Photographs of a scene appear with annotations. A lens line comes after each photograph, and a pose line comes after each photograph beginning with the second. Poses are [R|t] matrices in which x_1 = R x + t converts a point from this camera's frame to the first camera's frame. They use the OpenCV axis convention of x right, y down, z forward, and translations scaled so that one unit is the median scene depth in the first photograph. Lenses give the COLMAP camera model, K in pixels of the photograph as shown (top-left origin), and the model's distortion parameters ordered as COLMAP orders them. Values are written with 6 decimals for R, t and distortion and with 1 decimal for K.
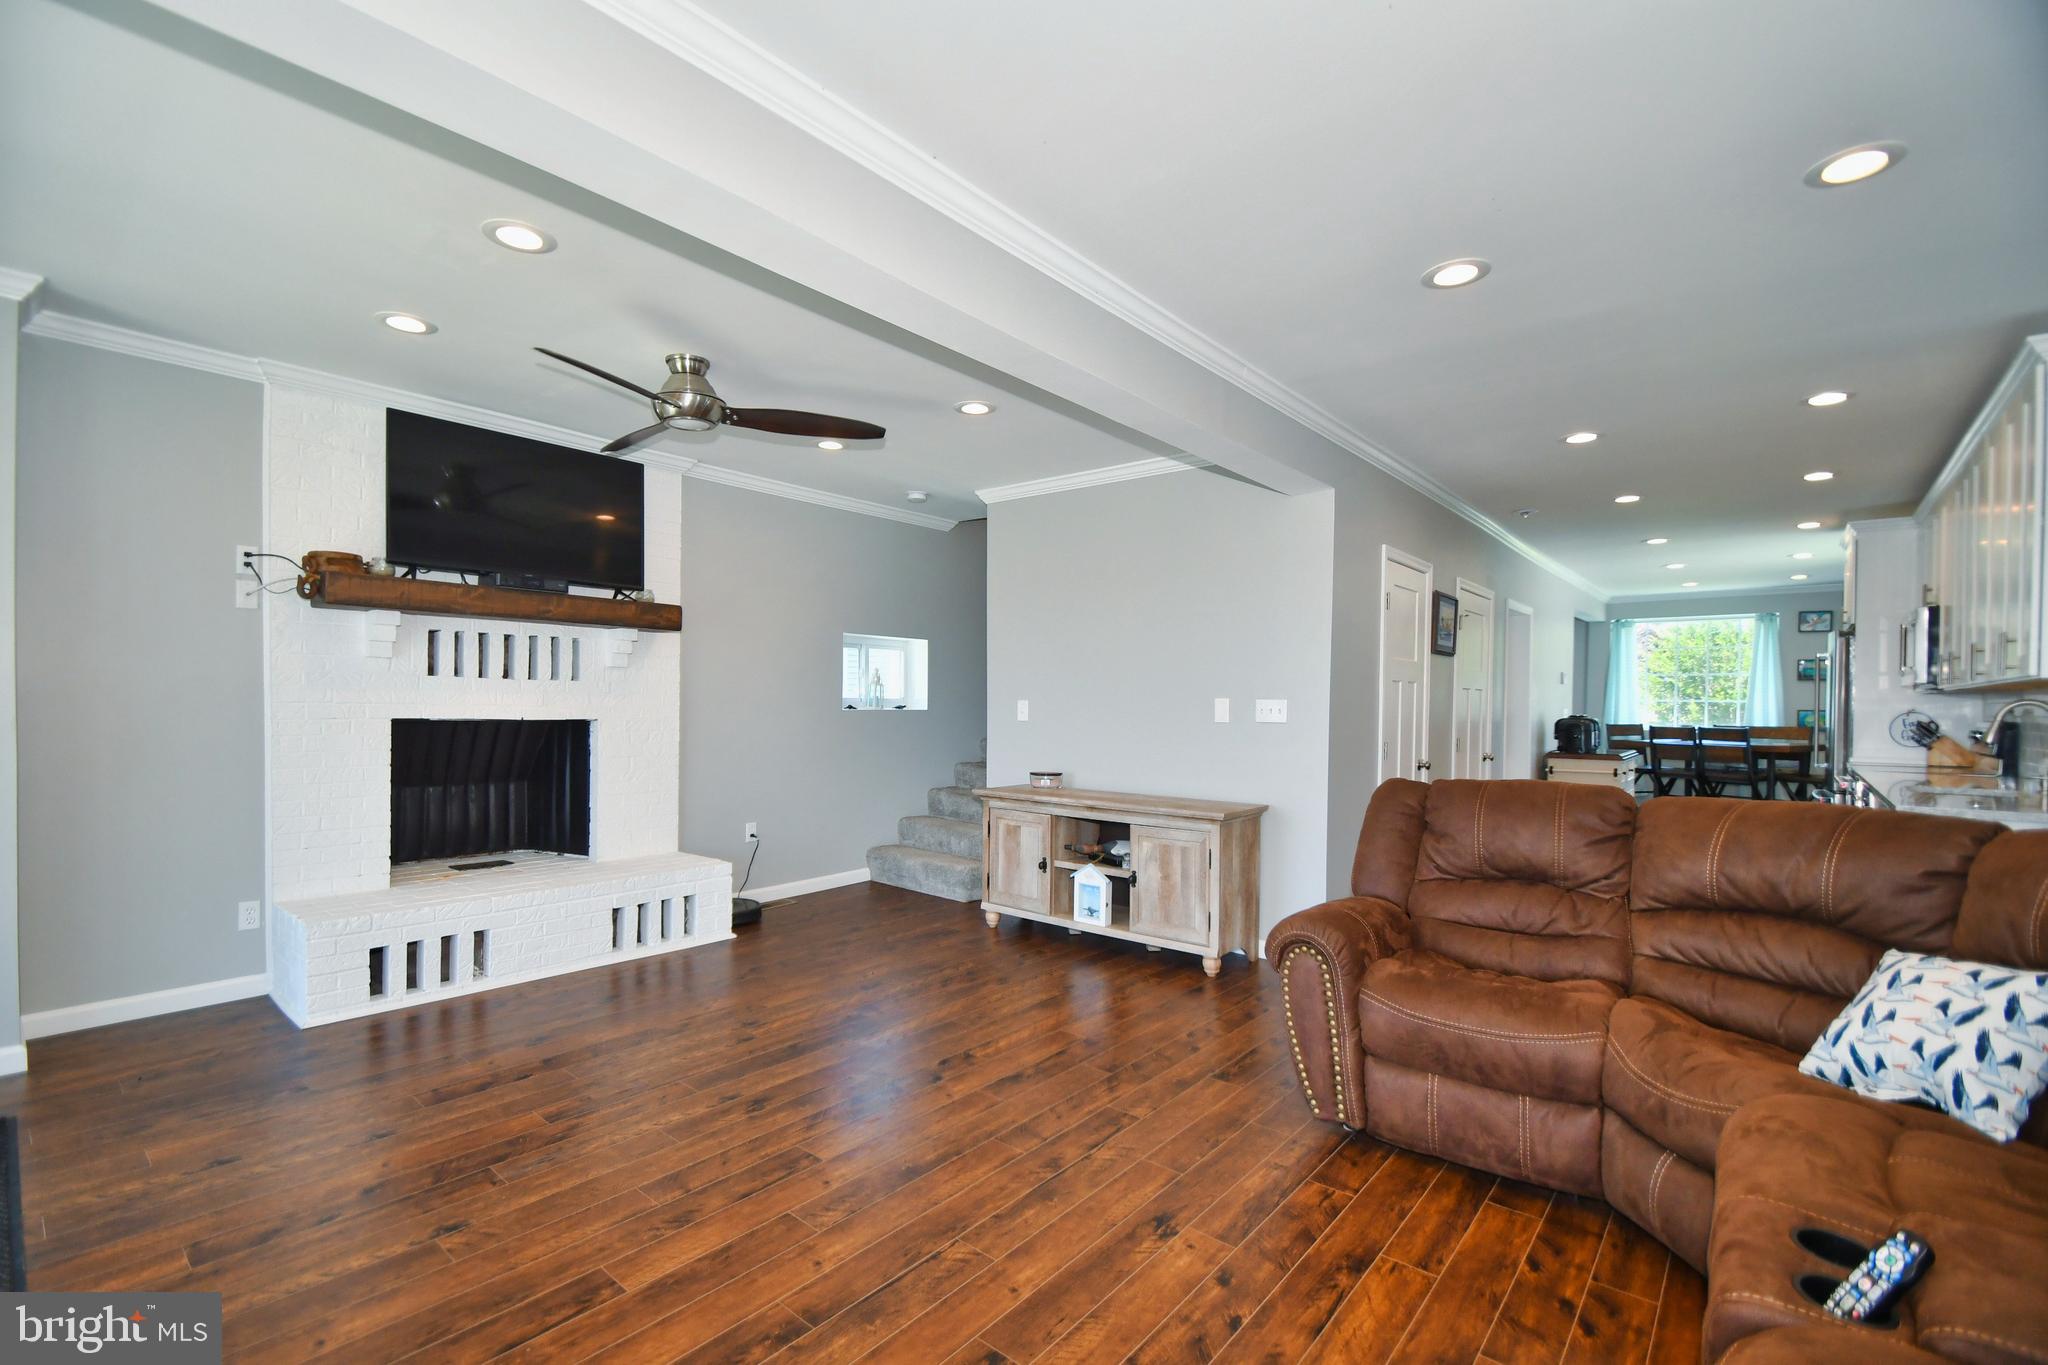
lens RADIAL K [[913.1, 0, 1015.1], [0, 913.1, 708.2], [0, 0, 1]] dist [0.000103, -0.009358]
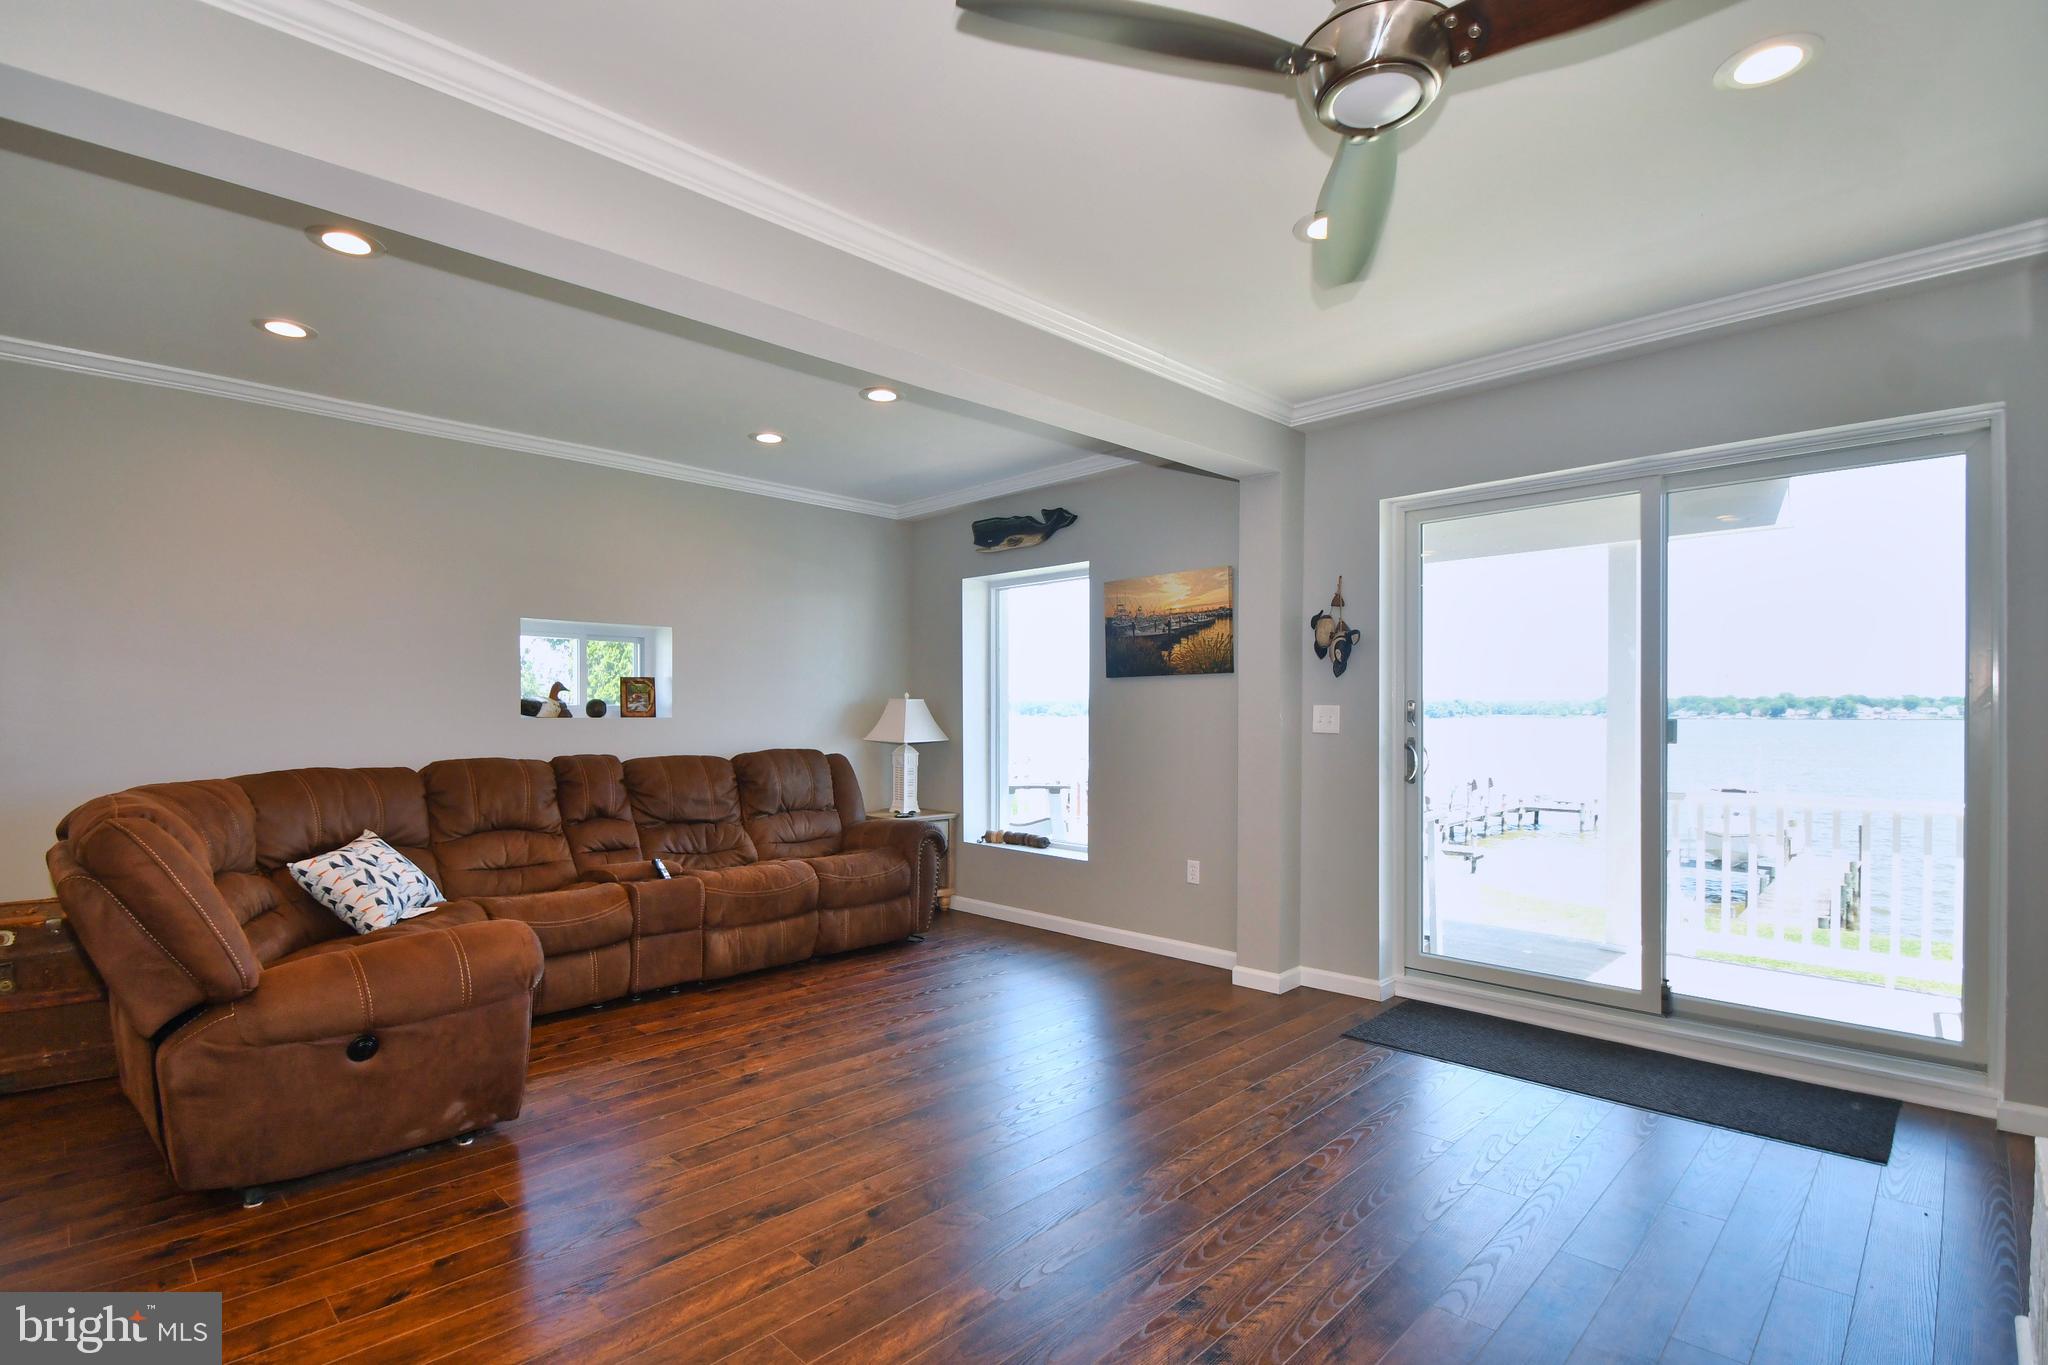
lens RADIAL K [[940.0, 0, 1017.7], [0, 940.0, 712.6], [0, 0, 1]] dist [-0.000913, -0.000256]
pose [[-0.997469, -0.010237, 0.070364, -0.180327], [-0.009953, 0.999941, 0.004380, -0.003218], [-0.070404, 0.003669, -0.997512, 1.254734]]
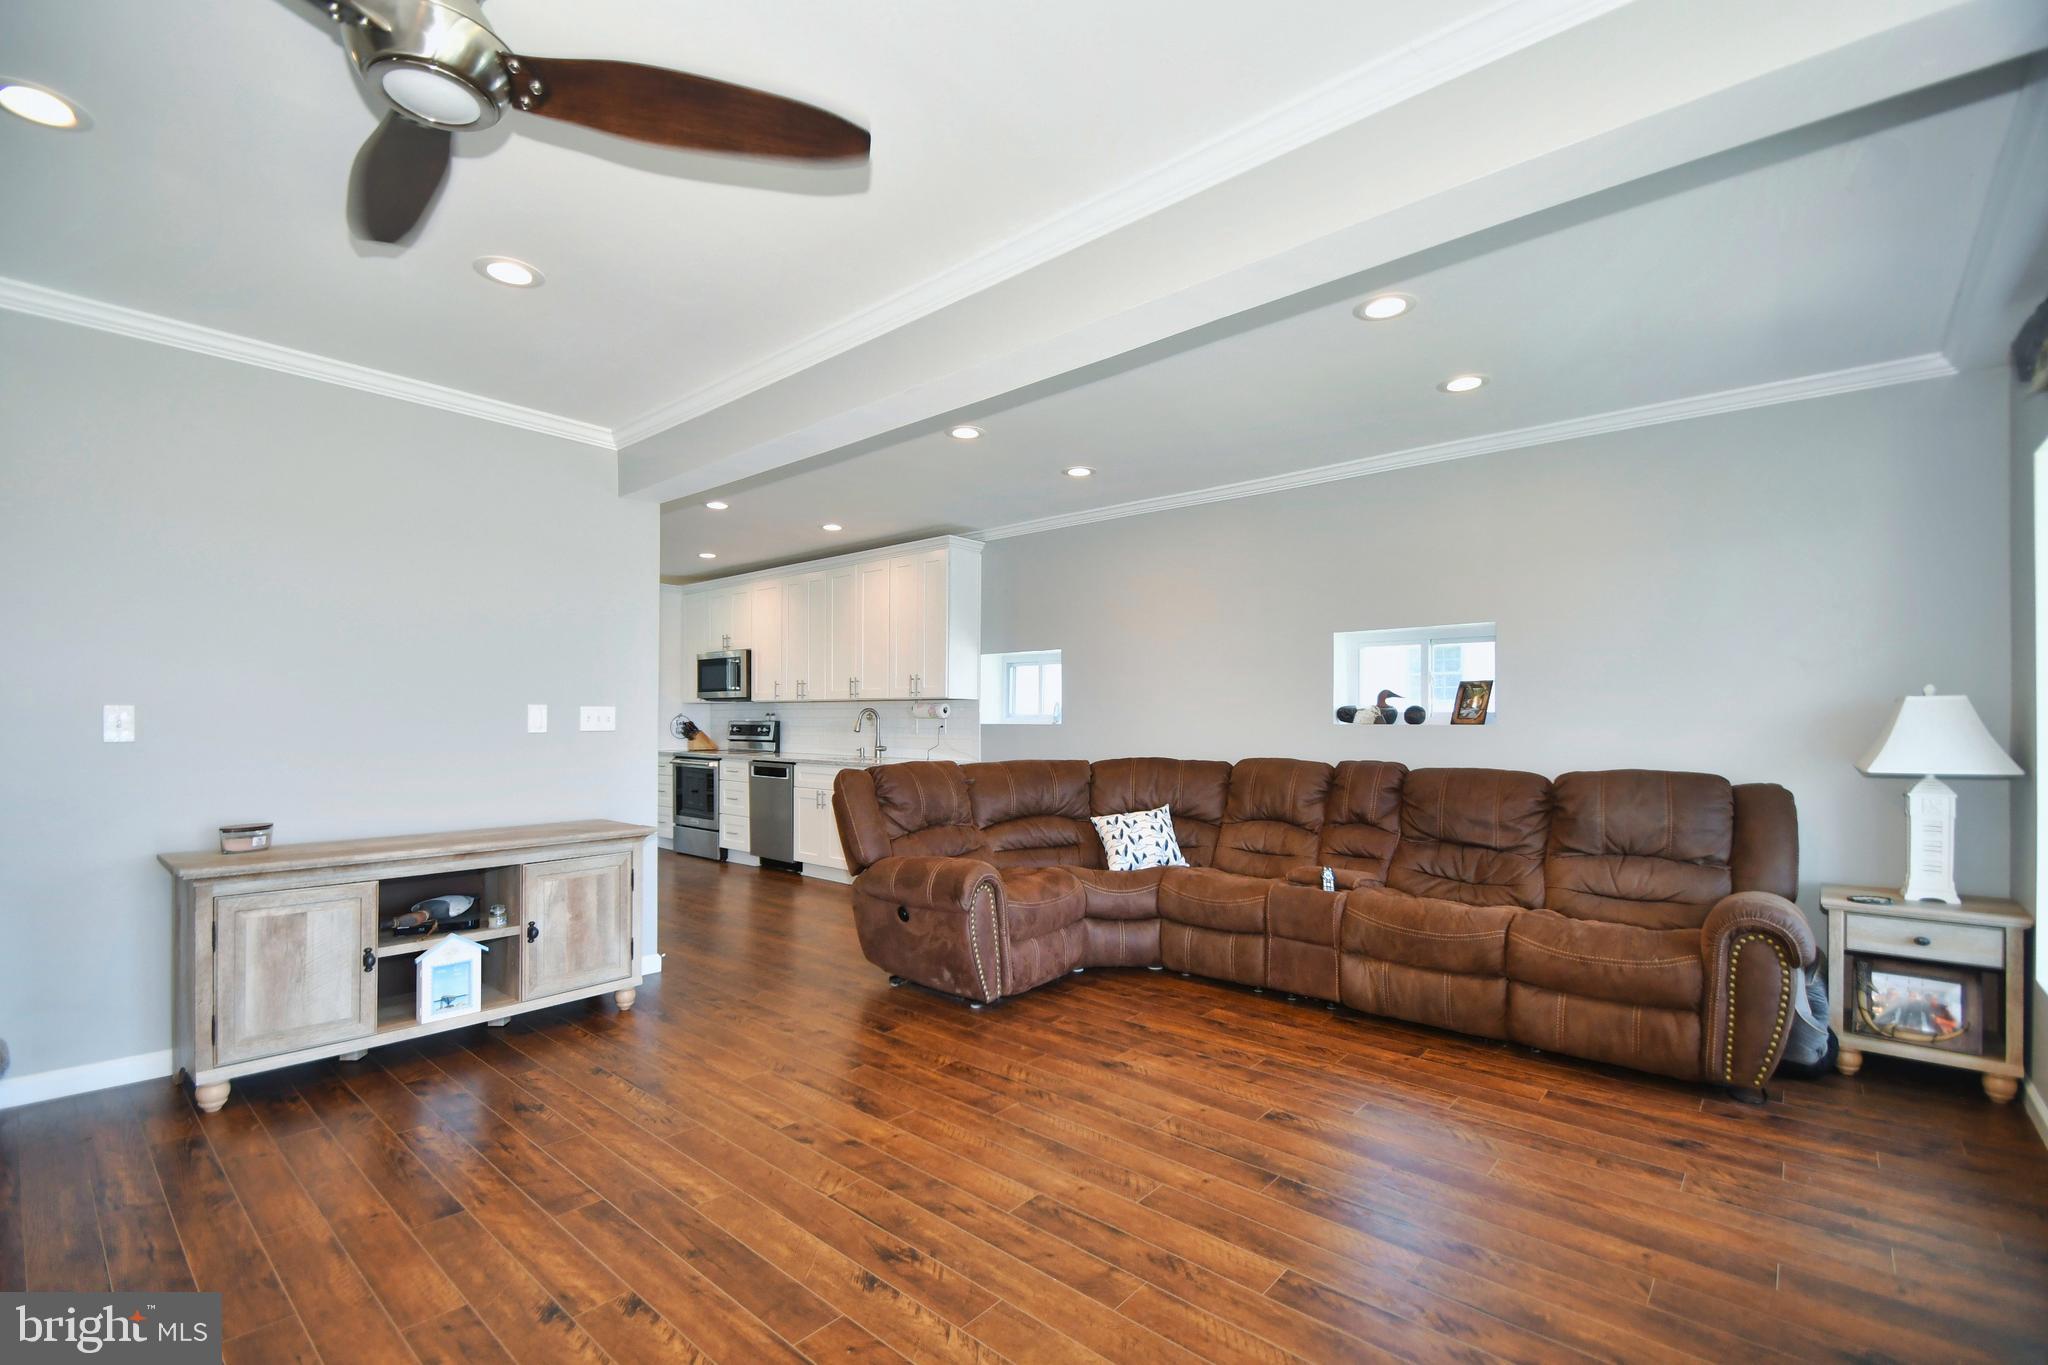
lens RADIAL K [[896.7, 0, 1013.1], [0, 896.7, 717.6], [0, 0, 1]] dist [0.023187, -0.022681]
pose [[0.001840, -0.008525, 0.999962, -0.675012], [0.001898, 0.999962, 0.008522, -0.005052], [-0.999997, 0.001882, 0.001856, 0.604384]]
